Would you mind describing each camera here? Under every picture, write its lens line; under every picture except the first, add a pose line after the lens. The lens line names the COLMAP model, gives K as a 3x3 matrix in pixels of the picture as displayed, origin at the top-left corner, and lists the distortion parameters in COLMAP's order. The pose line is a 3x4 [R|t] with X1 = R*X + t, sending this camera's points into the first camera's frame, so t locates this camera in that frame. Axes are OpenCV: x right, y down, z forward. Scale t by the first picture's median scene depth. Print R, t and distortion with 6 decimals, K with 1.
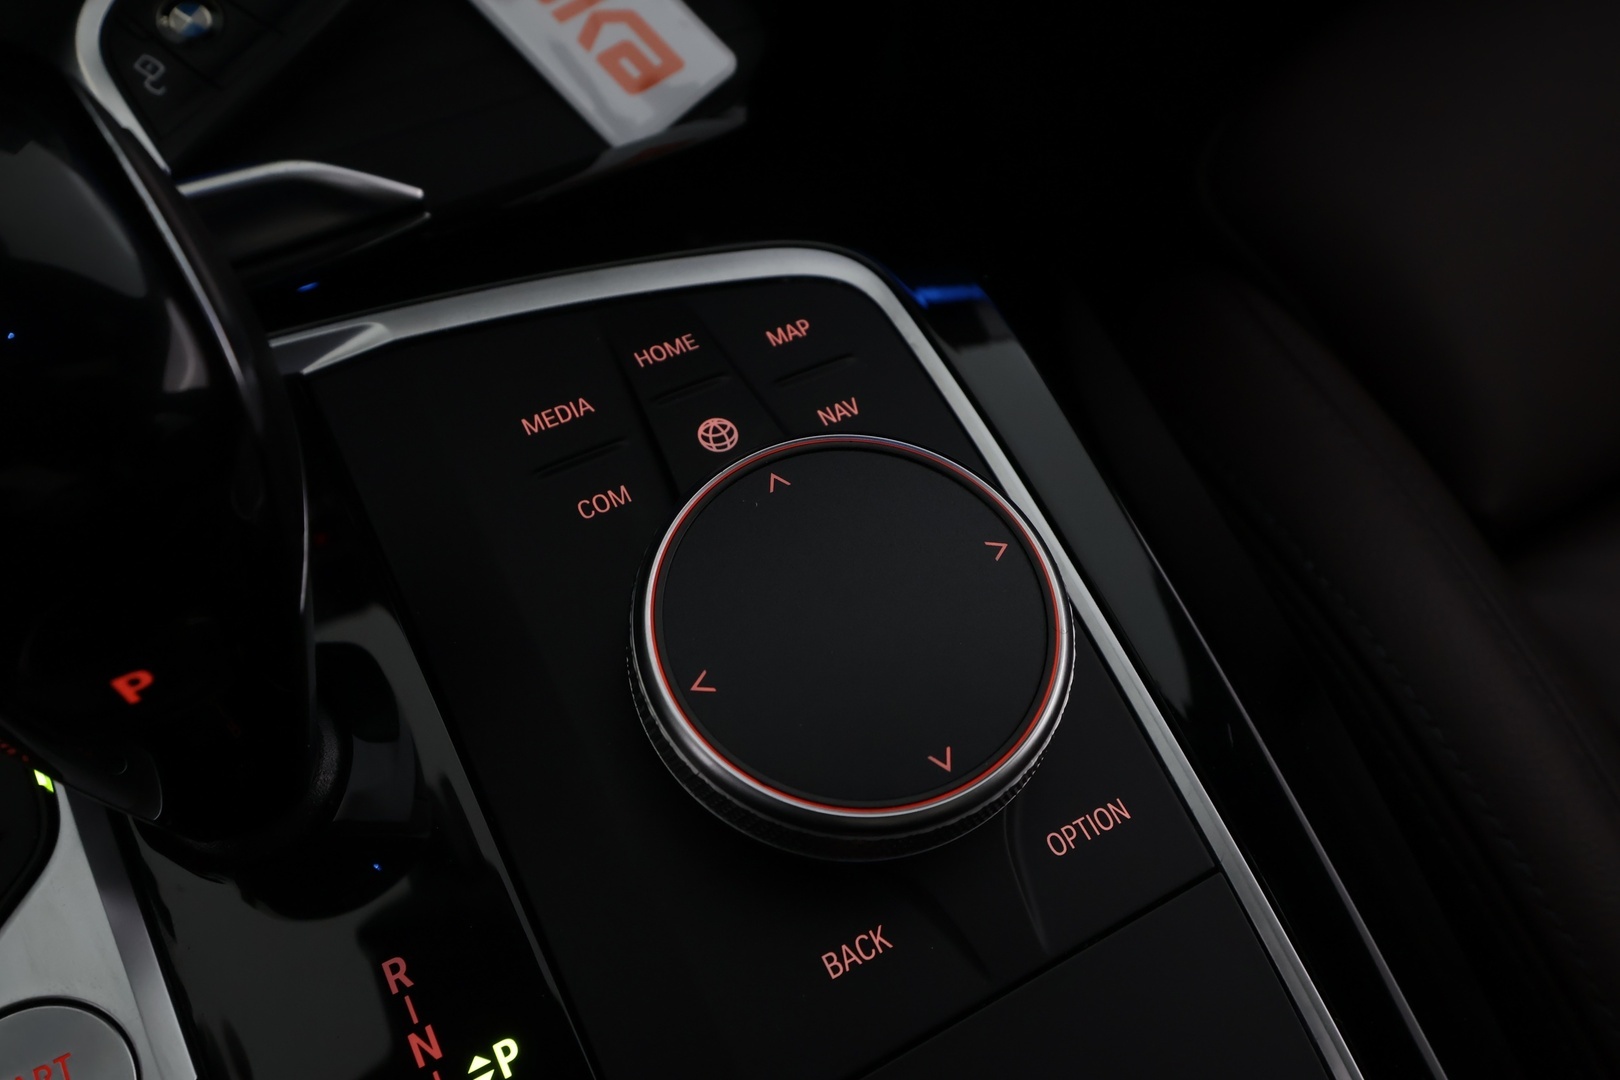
lens RADIAL K [[1290.8, 0, 810.0], [0, 1290.8, 540.0], [0, 0, 1]] dist [0.007000, 0.001113]
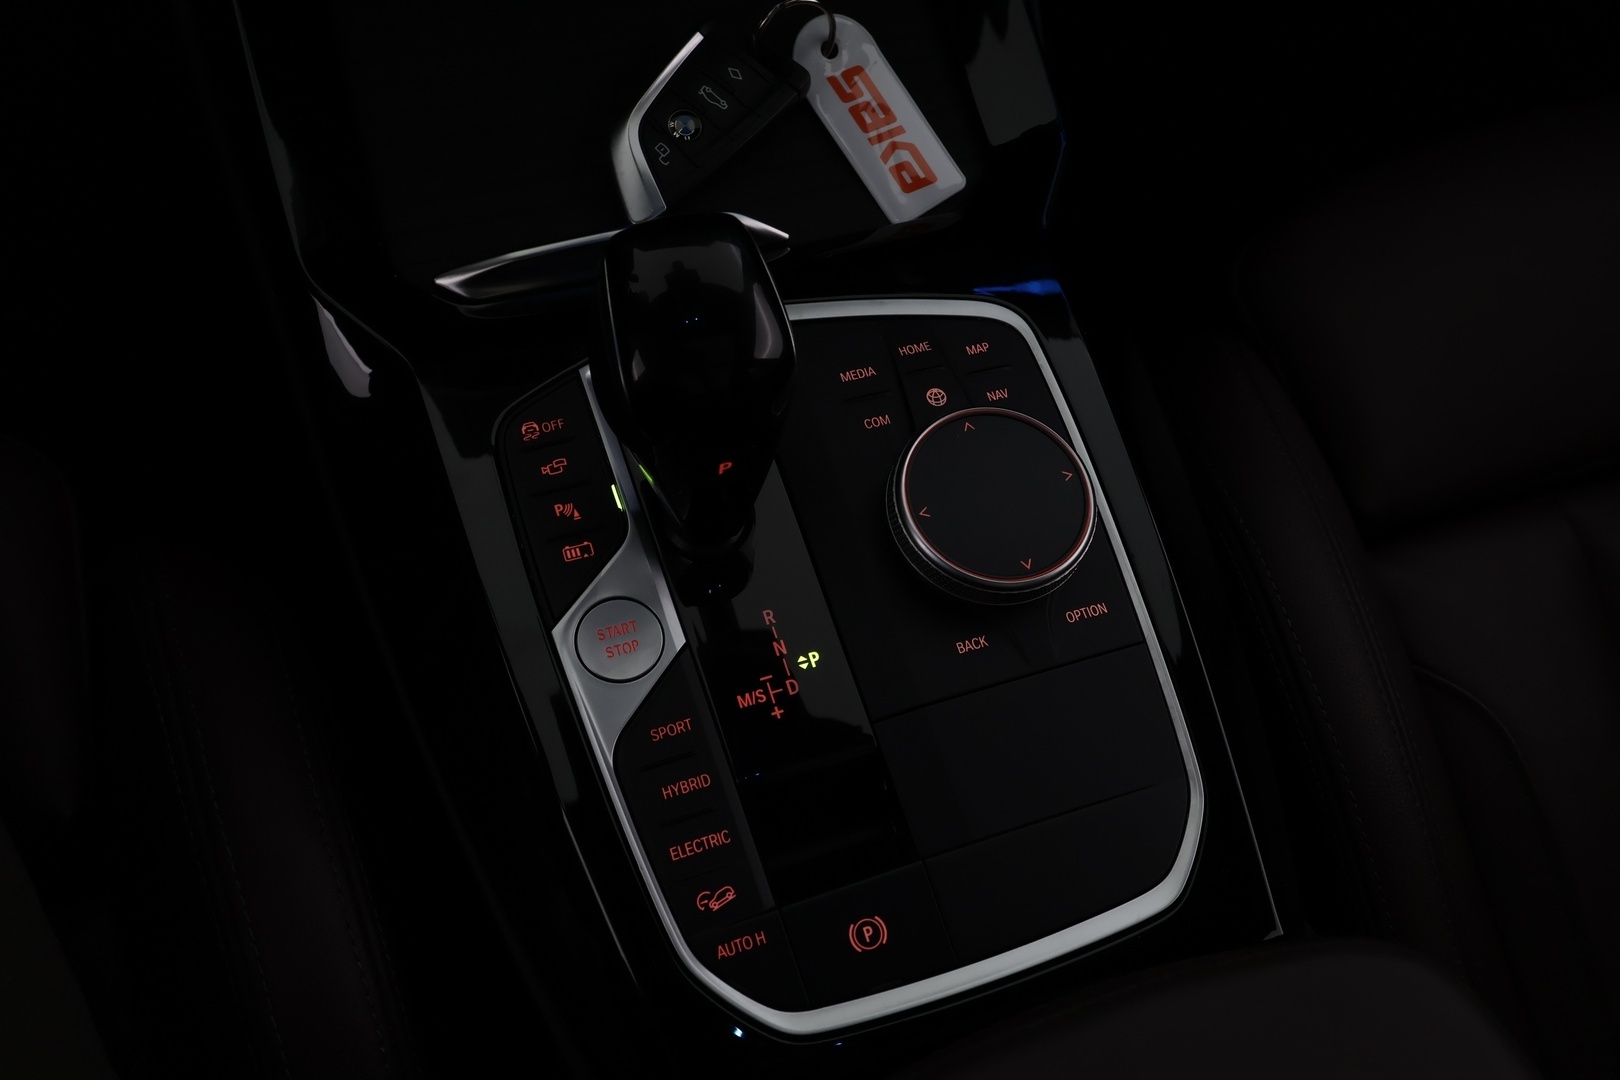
lens RADIAL K [[1290.8, 0, 810.0], [0, 1290.8, 540.0], [0, 0, 1]] dist [0.007000, 0.001113]
pose [[0.985180, 0.168372, -0.032726, -0.162211], [-0.166134, 0.984148, 0.062067, 0.043683], [0.042657, -0.055710, 0.997535, -1.002110]]
